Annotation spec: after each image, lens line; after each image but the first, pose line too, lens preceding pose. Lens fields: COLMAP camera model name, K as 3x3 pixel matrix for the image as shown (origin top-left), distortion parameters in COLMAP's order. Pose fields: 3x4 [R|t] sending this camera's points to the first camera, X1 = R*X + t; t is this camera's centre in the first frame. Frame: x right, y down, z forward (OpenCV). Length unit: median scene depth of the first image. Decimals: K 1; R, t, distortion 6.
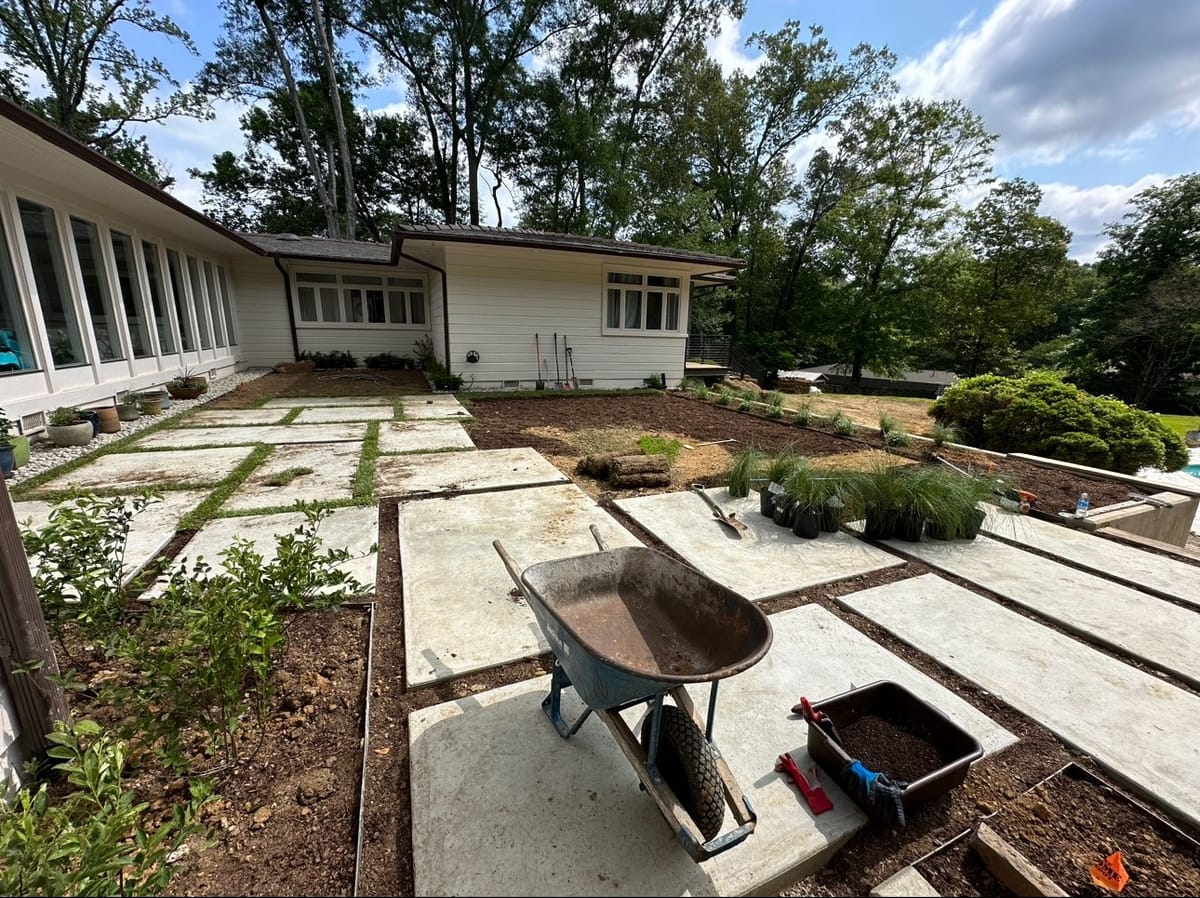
lens RADIAL K [[485.1, 0, 601.7], [0, 485.1, 445.4], [0, 0, 1]] dist [0.000700, -0.000336]
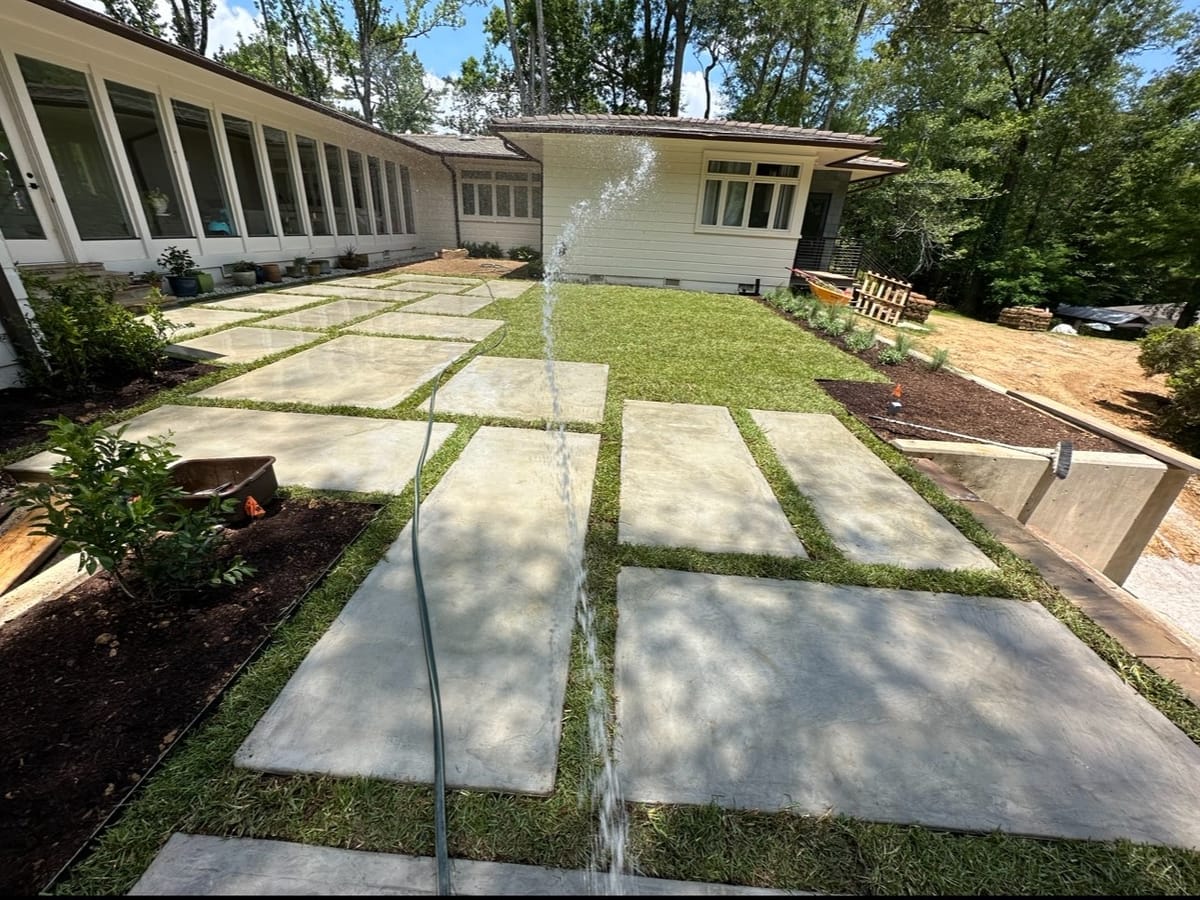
lens RADIAL K [[485.1, 0, 601.3], [0, 485.1, 450.8], [0, 0, 1]] dist [0.000700, -0.000336]
pose [[0.895681, 0.204283, -0.395000, 0.264456], [-0.130992, 0.970032, 0.204644, 0.017191], [0.424968, -0.131553, 0.895598, 0.004792]]
